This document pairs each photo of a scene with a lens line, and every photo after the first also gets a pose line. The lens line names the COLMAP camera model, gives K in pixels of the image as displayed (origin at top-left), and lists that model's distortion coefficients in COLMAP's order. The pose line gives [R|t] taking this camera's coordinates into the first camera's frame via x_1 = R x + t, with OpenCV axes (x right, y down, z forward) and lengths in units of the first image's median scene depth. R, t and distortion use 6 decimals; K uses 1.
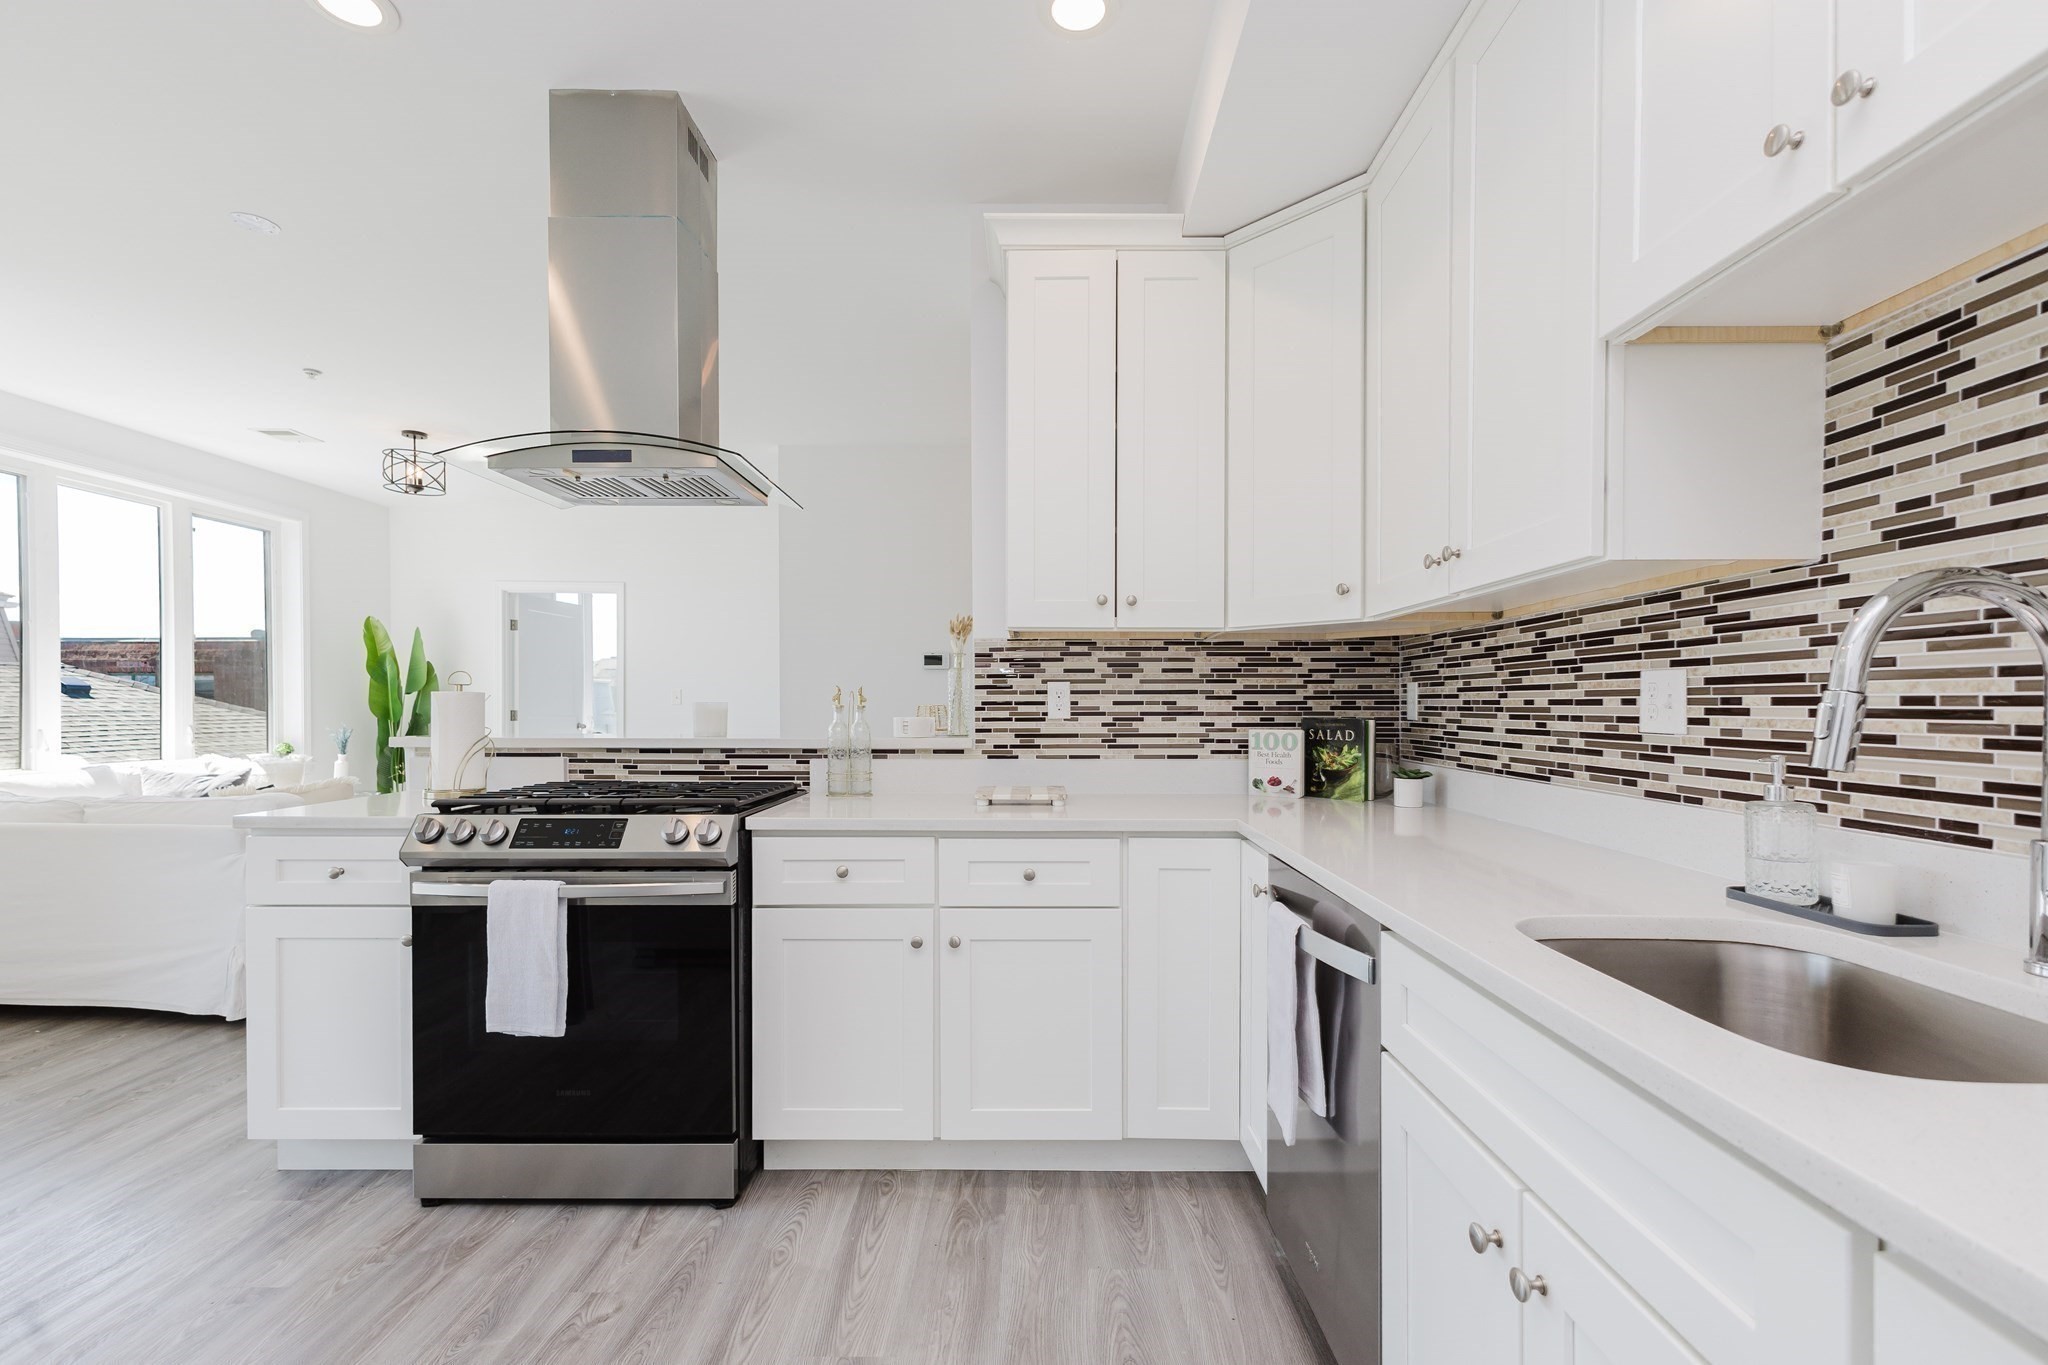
lens RADIAL K [[895.0, 0, 1034.2], [0, 895.0, 714.4], [0, 0, 1]] dist [0.010208, -0.005421]
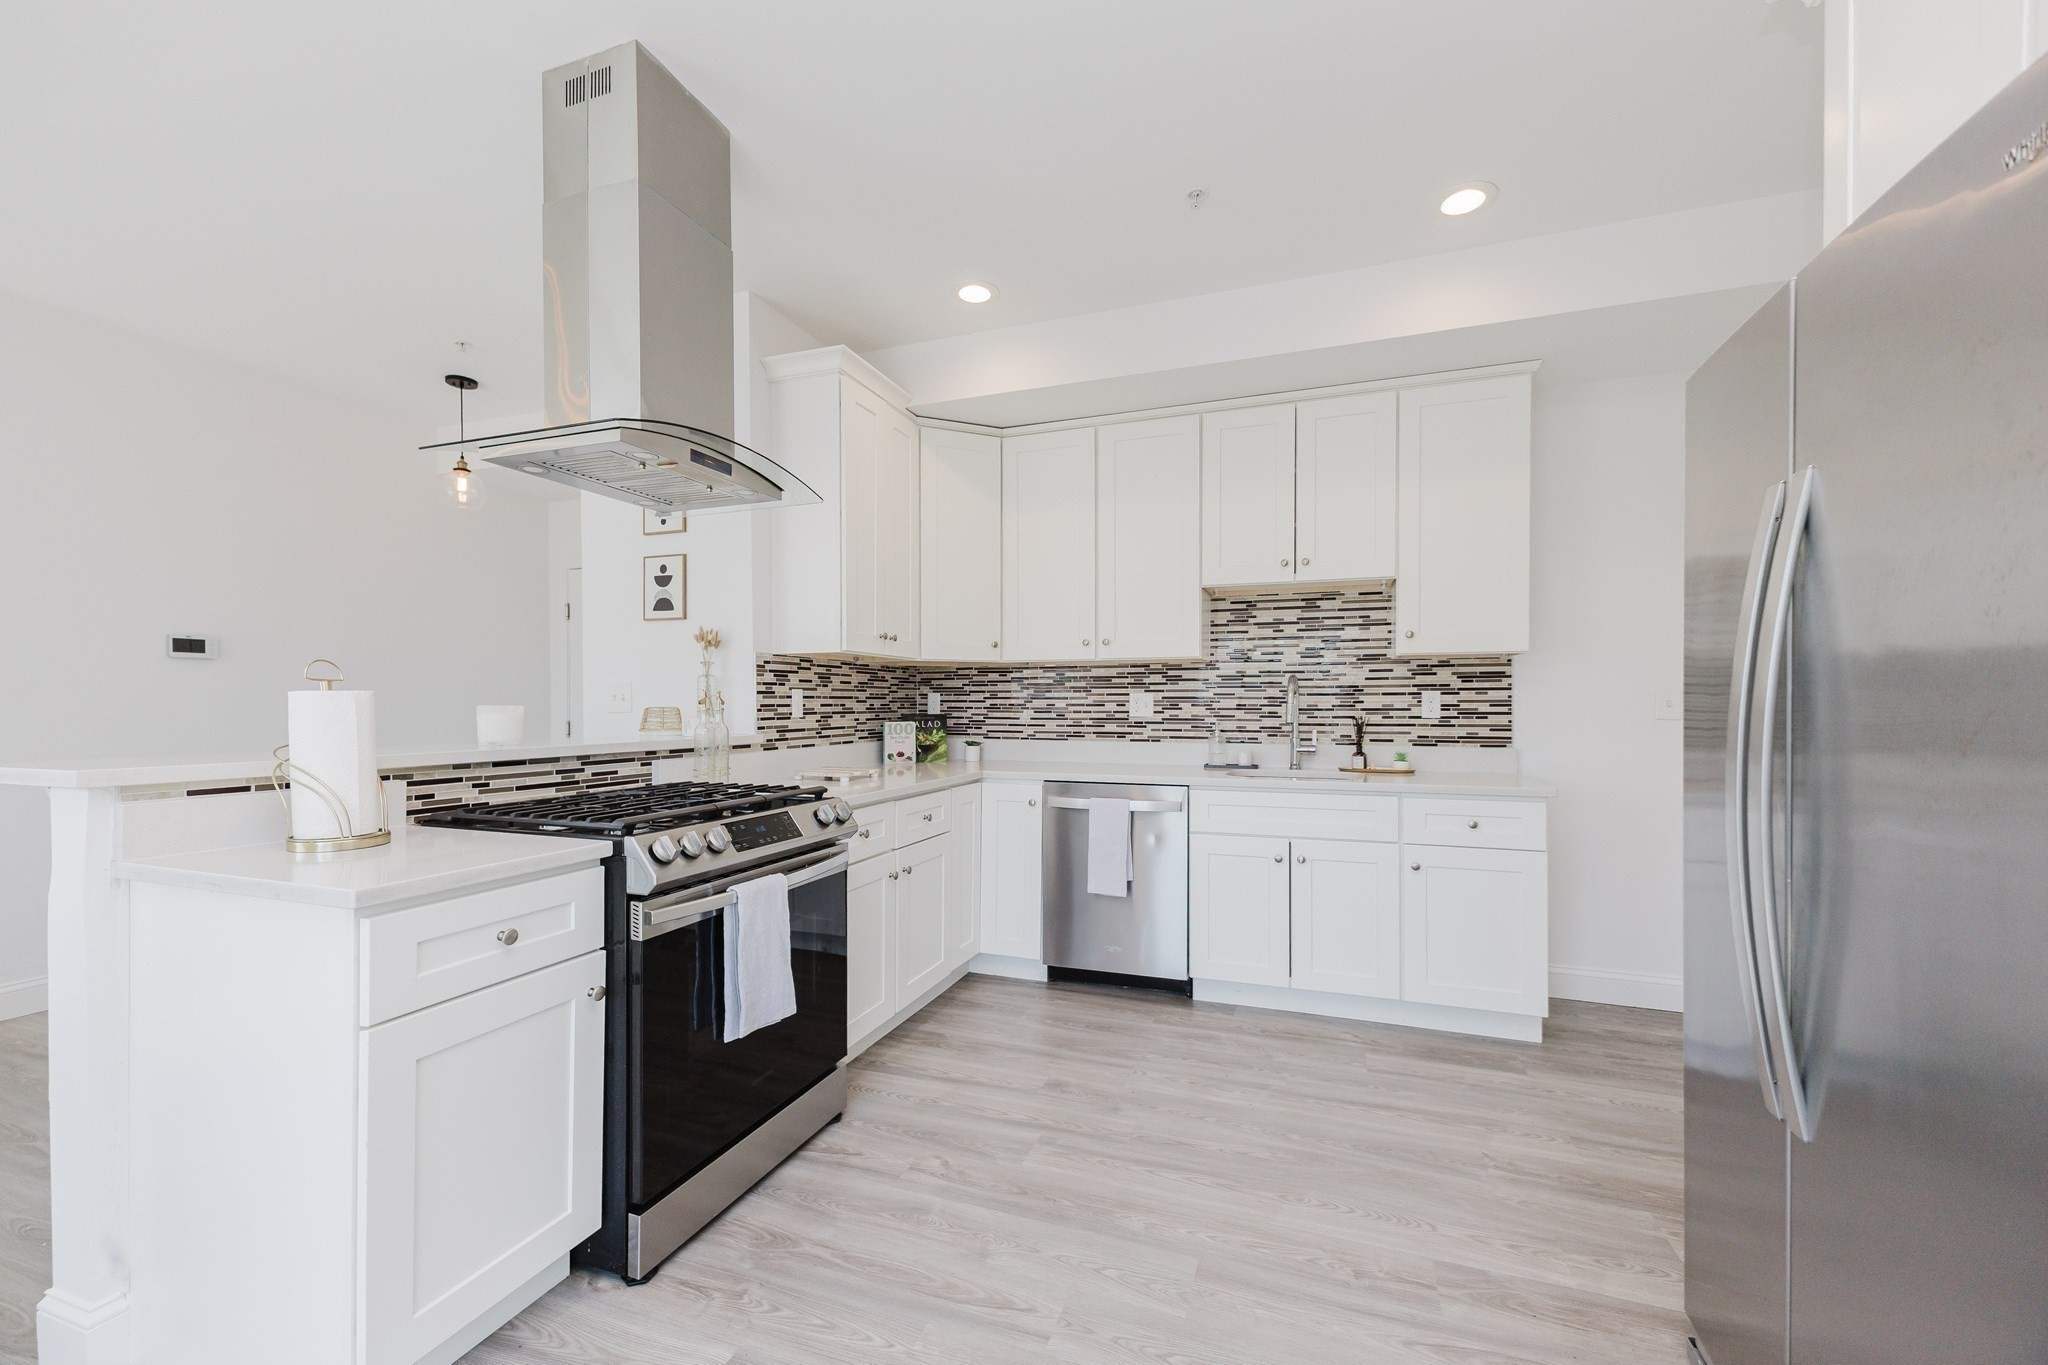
lens RADIAL K [[826.3, 0, 1009.6], [0, 826.3, 712.3], [0, 0, 1]] dist [0.005004, -0.001842]
pose [[0.347561, -0.010001, 0.937604, -1.505583], [0.010227, 0.999924, 0.006875, -0.011624], [-0.937602, 0.007200, 0.347636, 0.442025]]
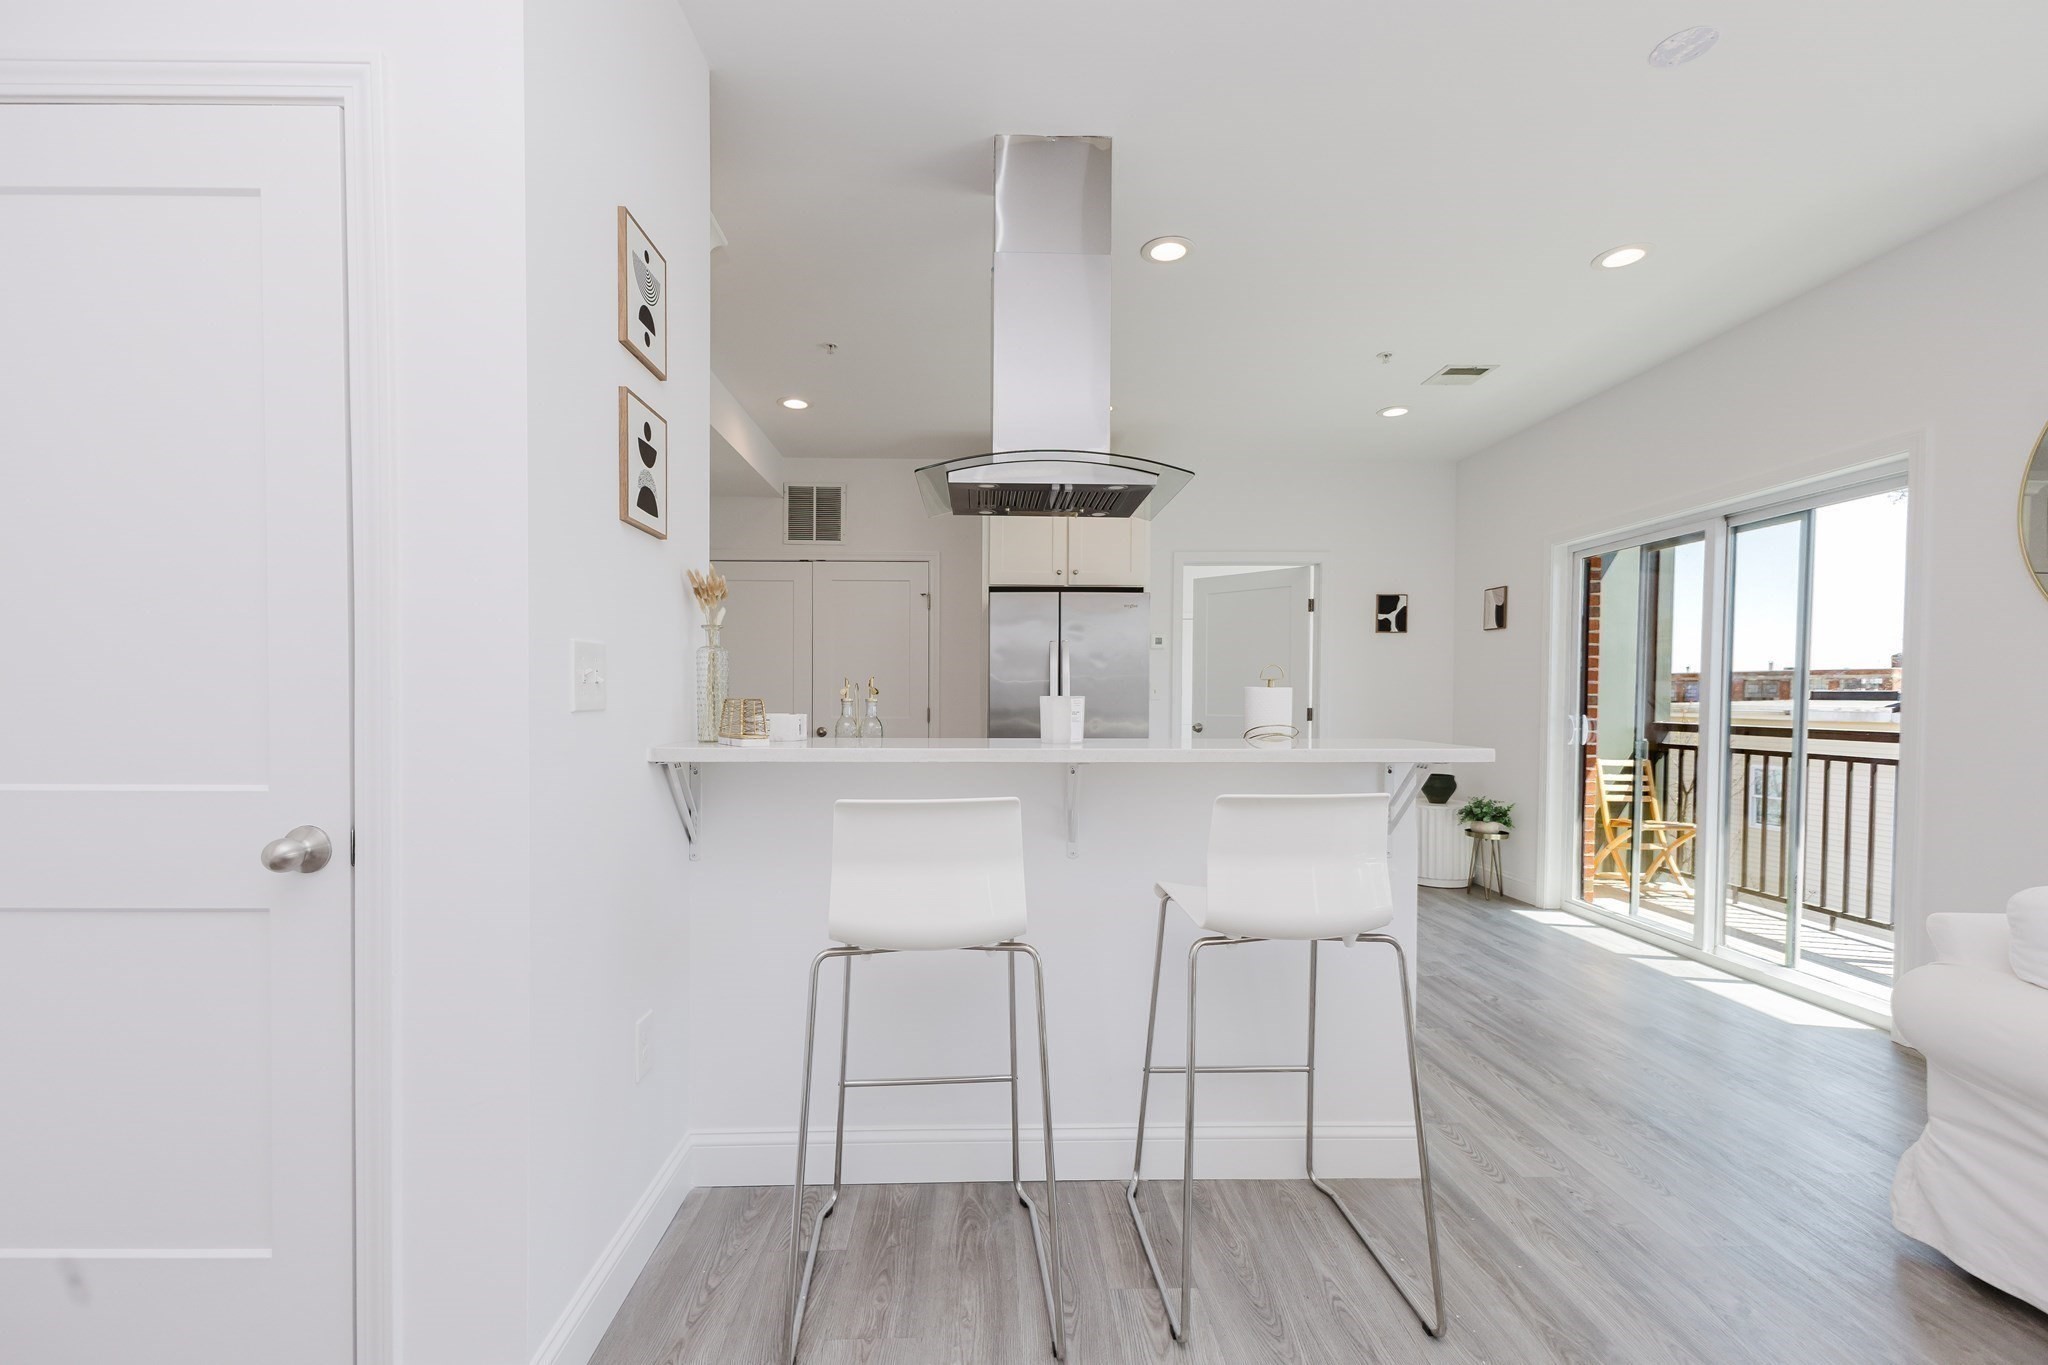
lens RADIAL K [[895.0, 0, 1013.8], [0, 895.0, 703.6], [0, 0, 1]] dist [0.010208, -0.005421]
pose [[-0.999005, -0.003261, -0.044484, -0.457952], [-0.003995, 0.999857, 0.016415, -0.031862], [0.044424, 0.016577, -0.998875, 2.777018]]
